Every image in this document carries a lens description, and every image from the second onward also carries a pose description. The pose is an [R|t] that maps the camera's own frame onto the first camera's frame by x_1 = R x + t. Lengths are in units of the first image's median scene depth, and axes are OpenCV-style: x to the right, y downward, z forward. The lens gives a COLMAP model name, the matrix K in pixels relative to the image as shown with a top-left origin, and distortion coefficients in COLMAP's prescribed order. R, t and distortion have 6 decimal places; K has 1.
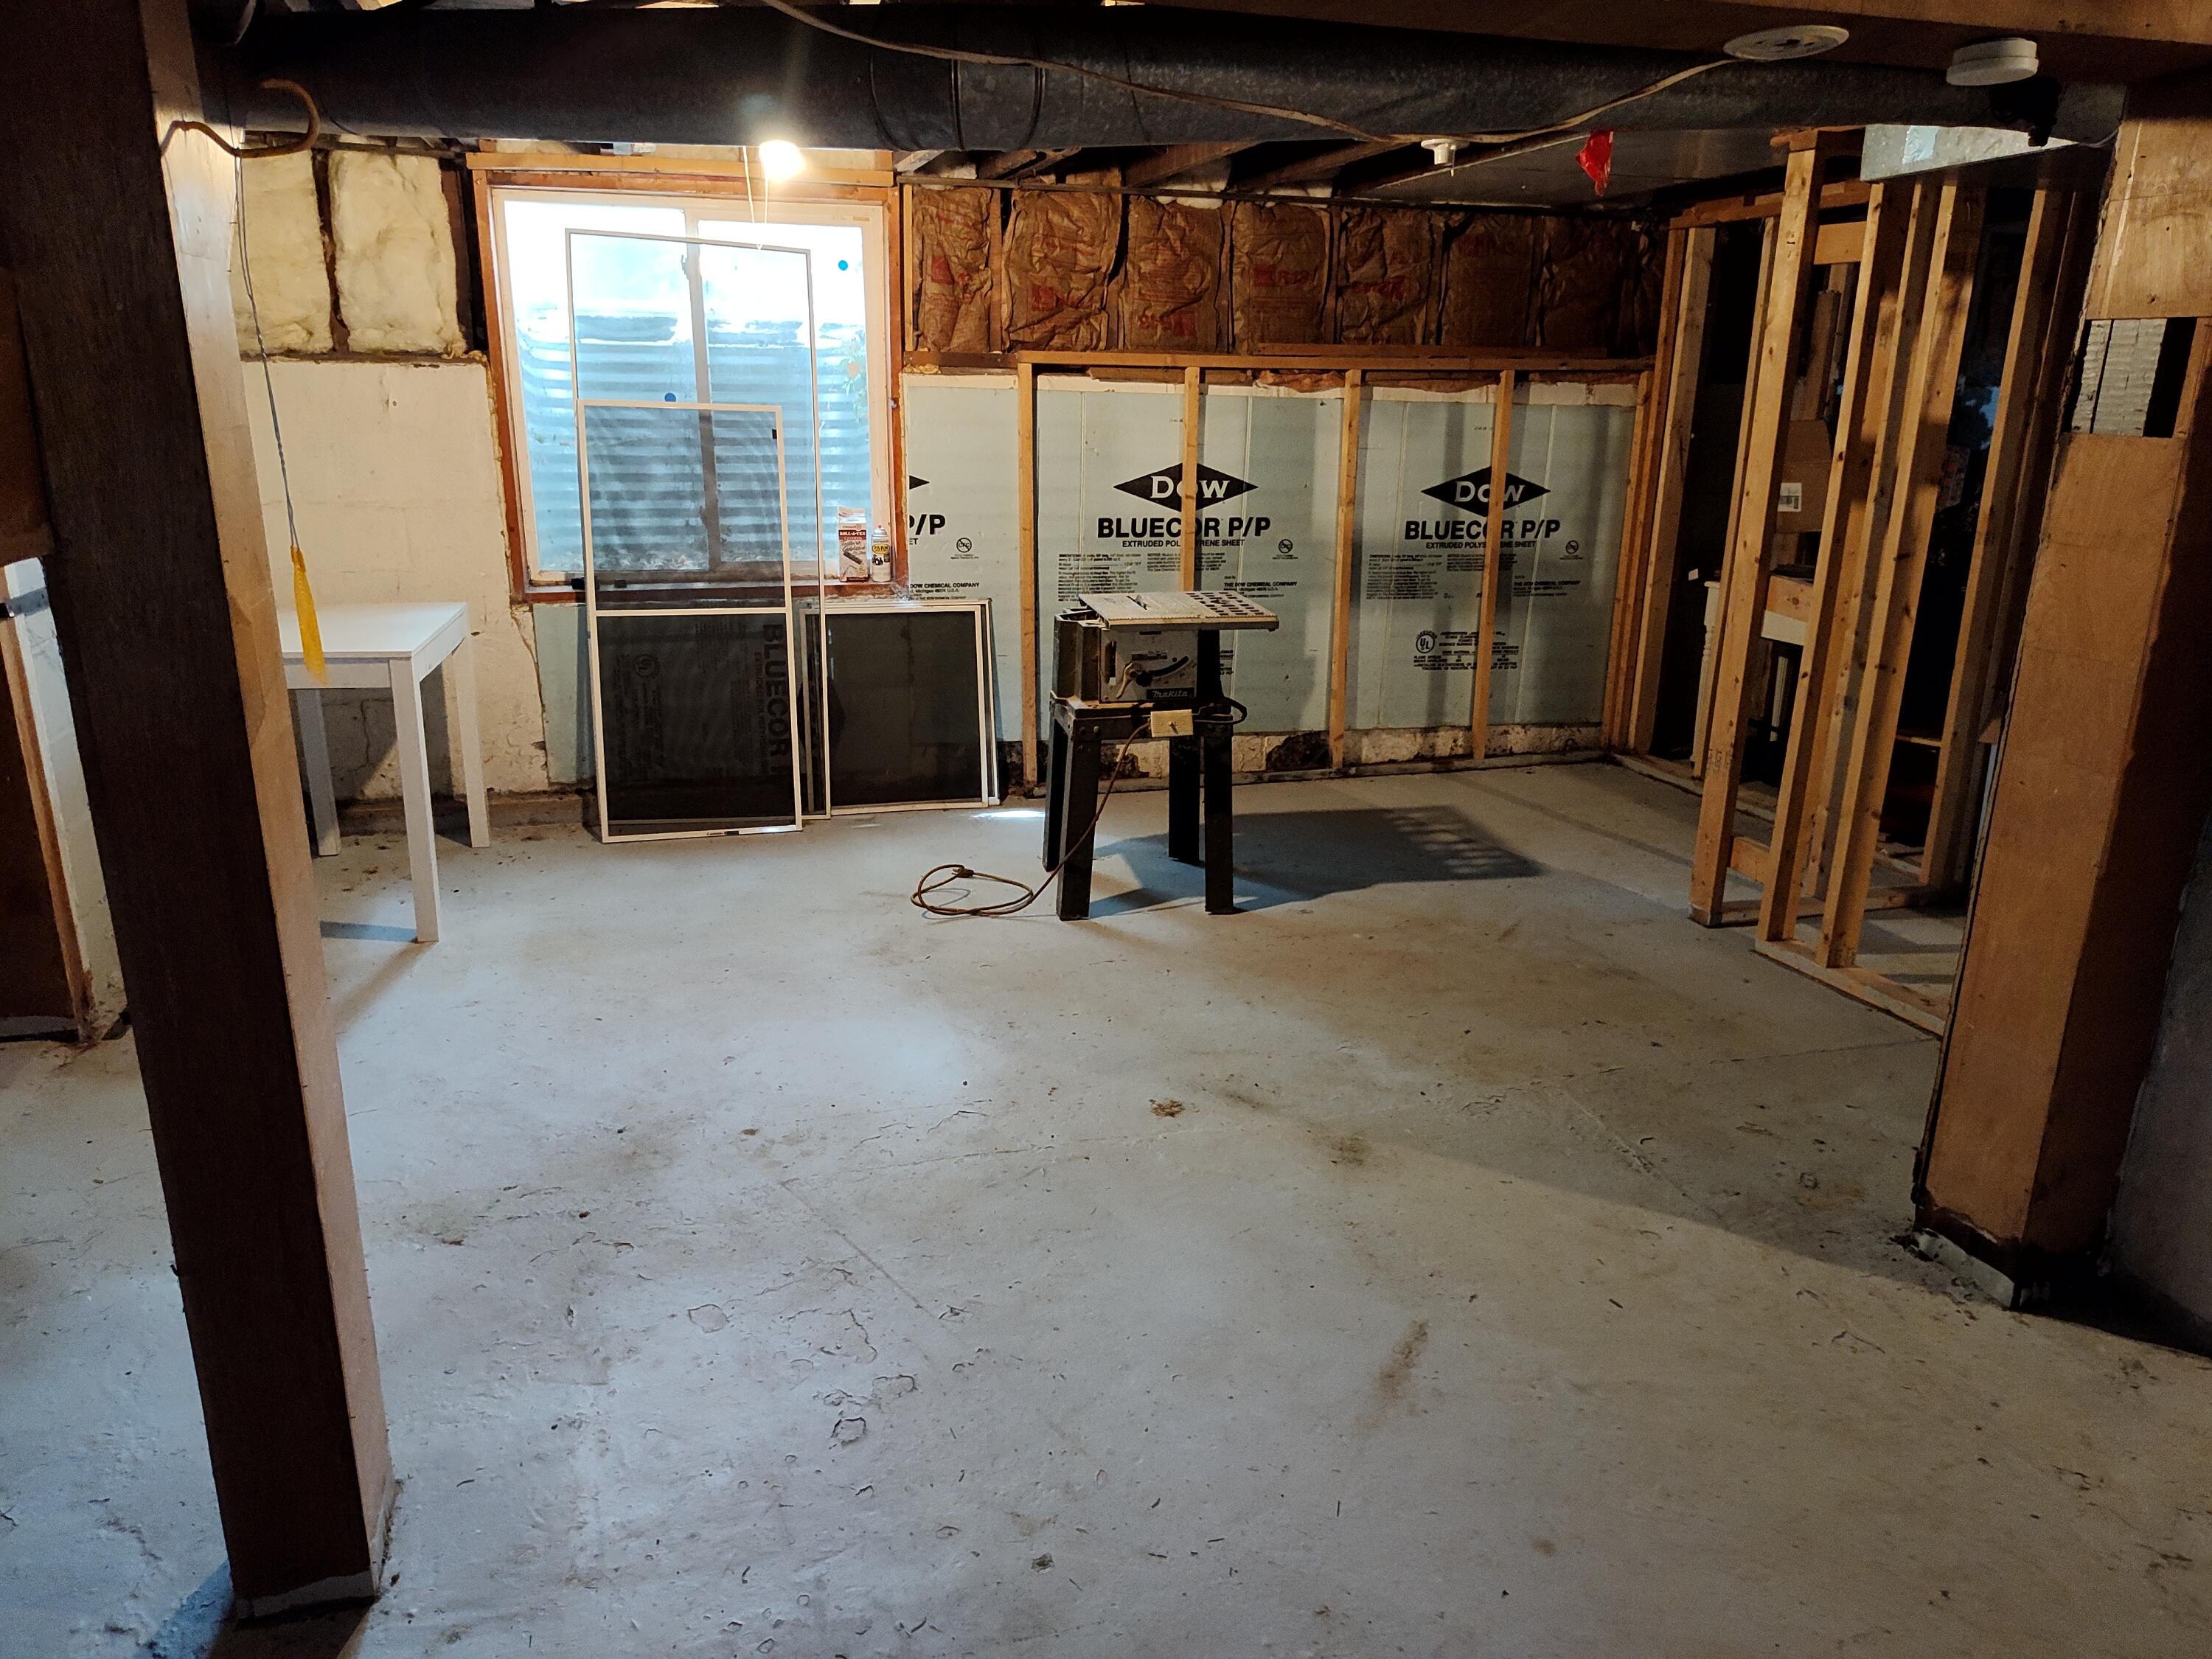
lens RADIAL K [[1508.2, 0, 1106.3], [0, 1508.2, 844.6], [0, 0, 1]] dist [0.035232, -0.041444]
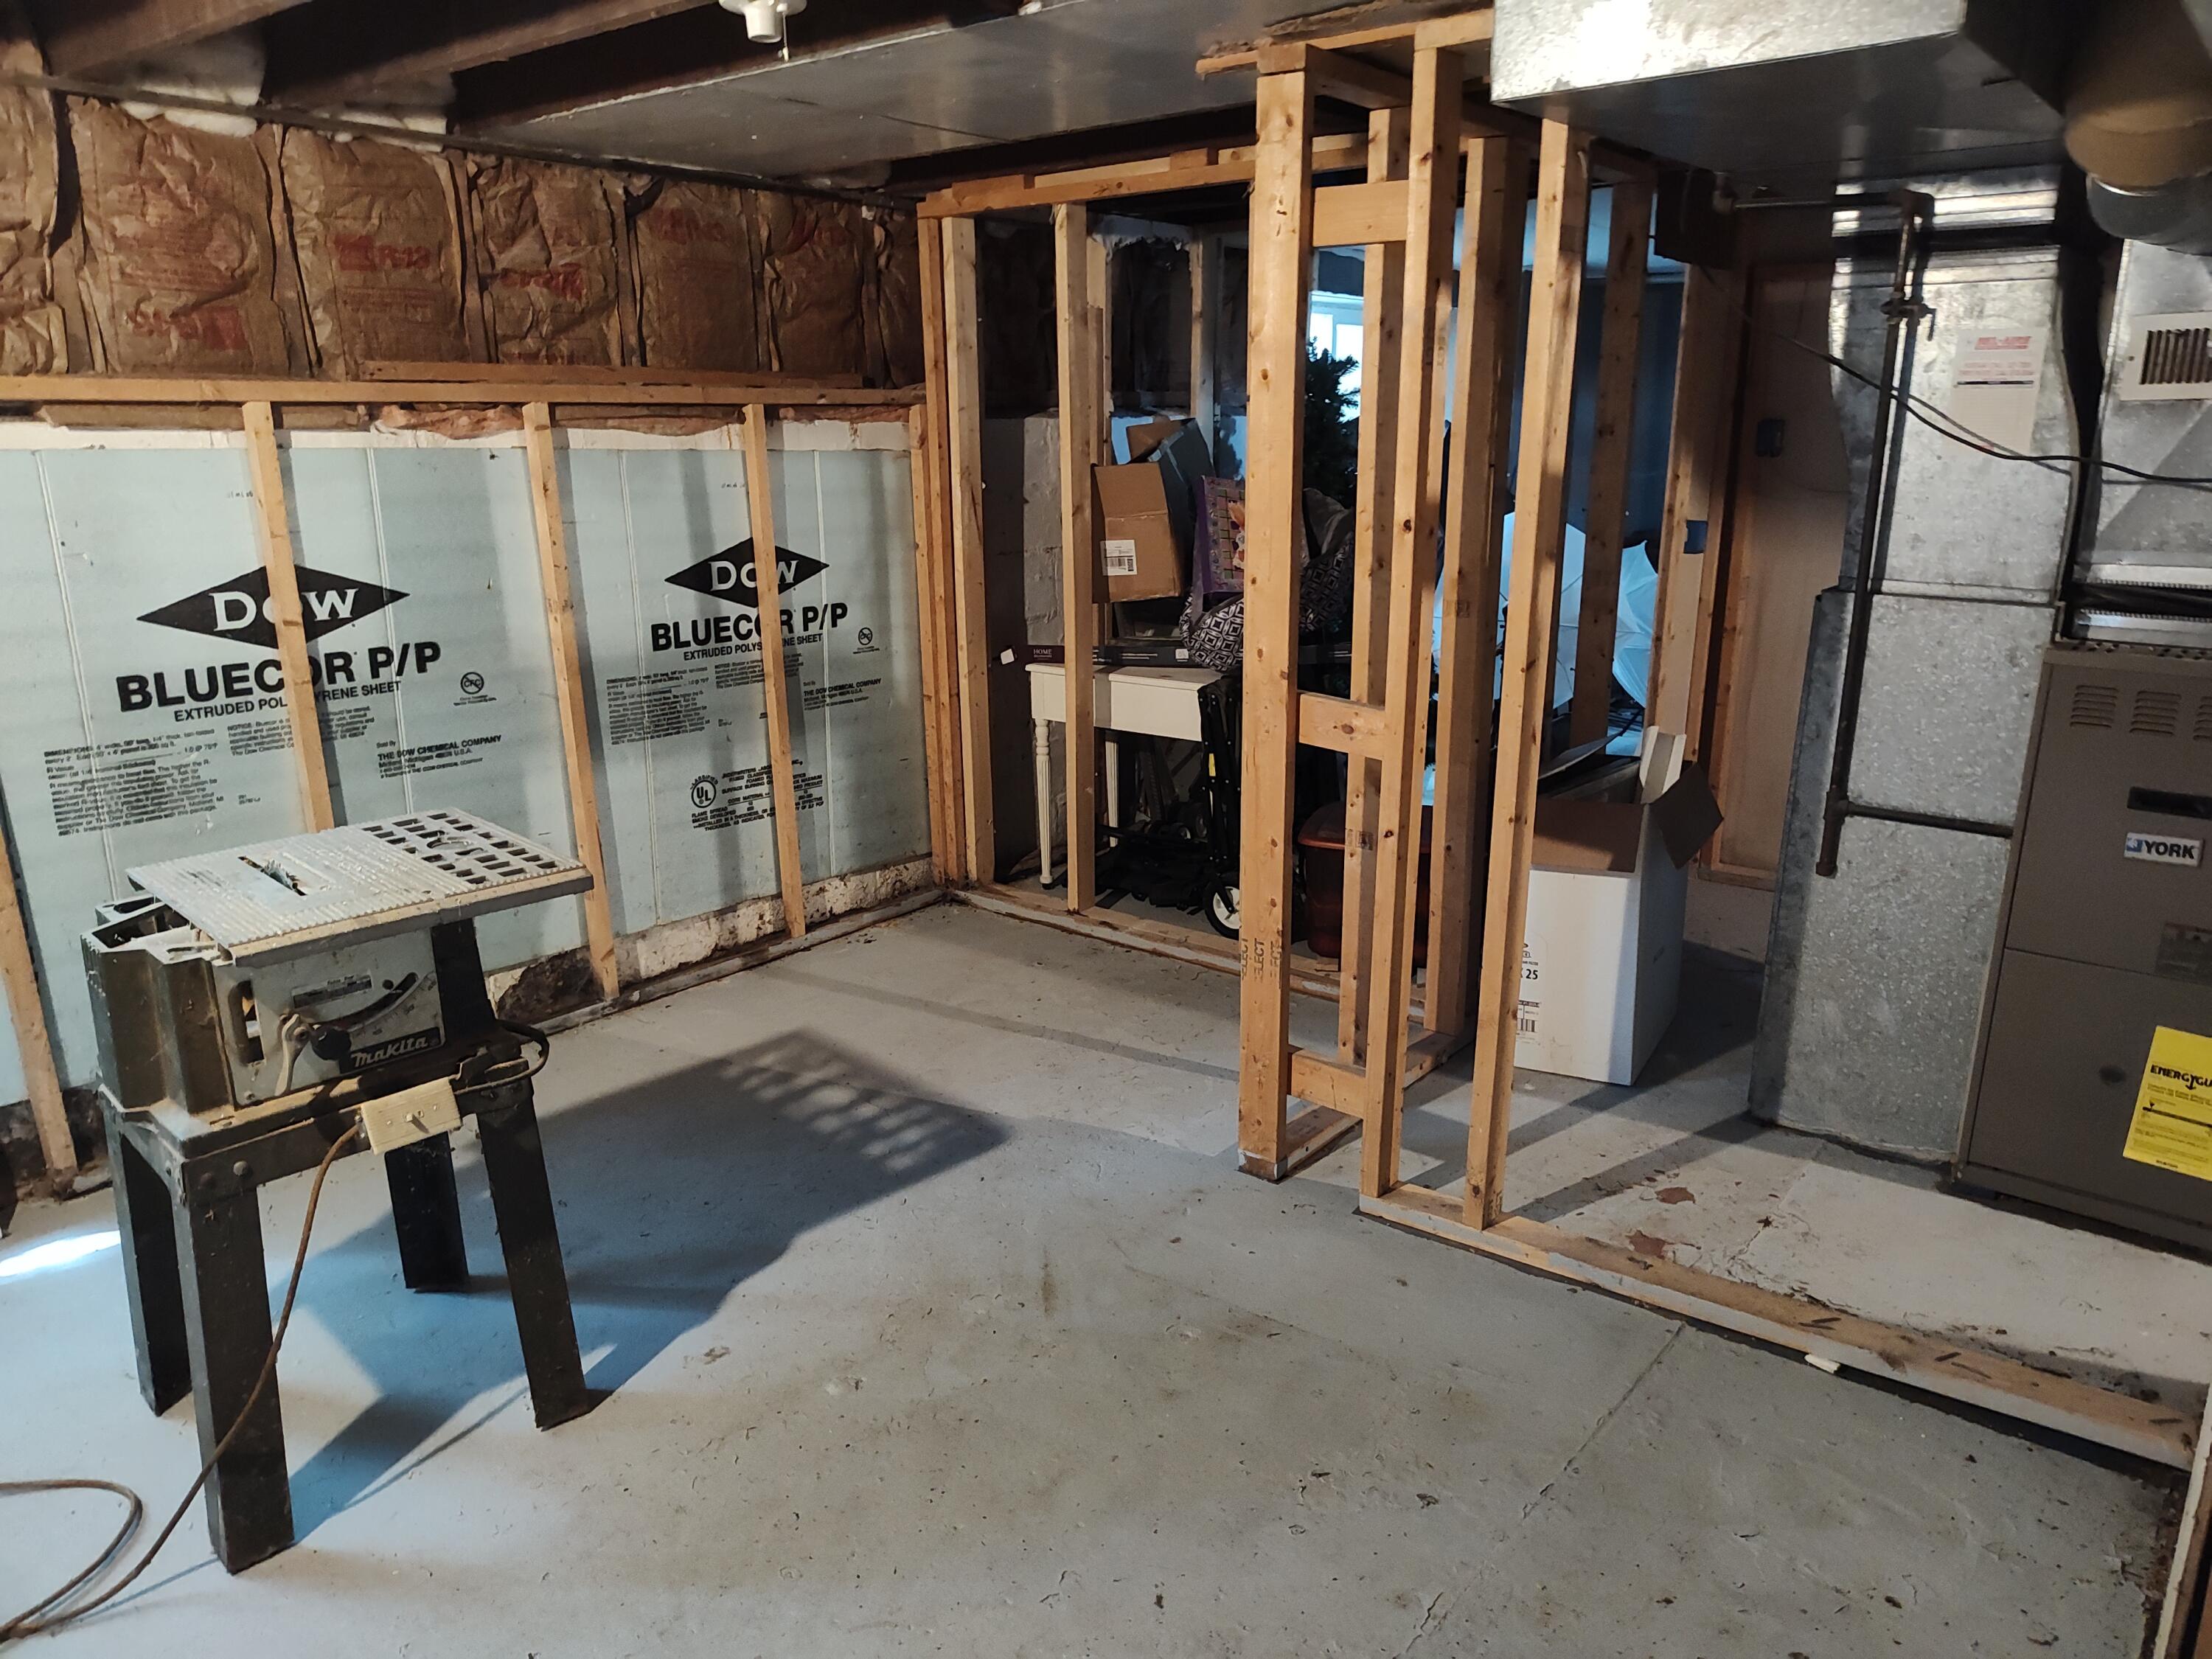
lens RADIAL K [[1500.4, 0, 1112.7], [0, 1500.4, 840.7], [0, 0, 1]] dist [0.021978, -0.027679]
pose [[0.819587, -0.171717, 0.546617, -0.016853], [0.181773, 0.982676, 0.036155, -0.108270], [-0.543356, 0.069728, 0.836602, 0.339422]]
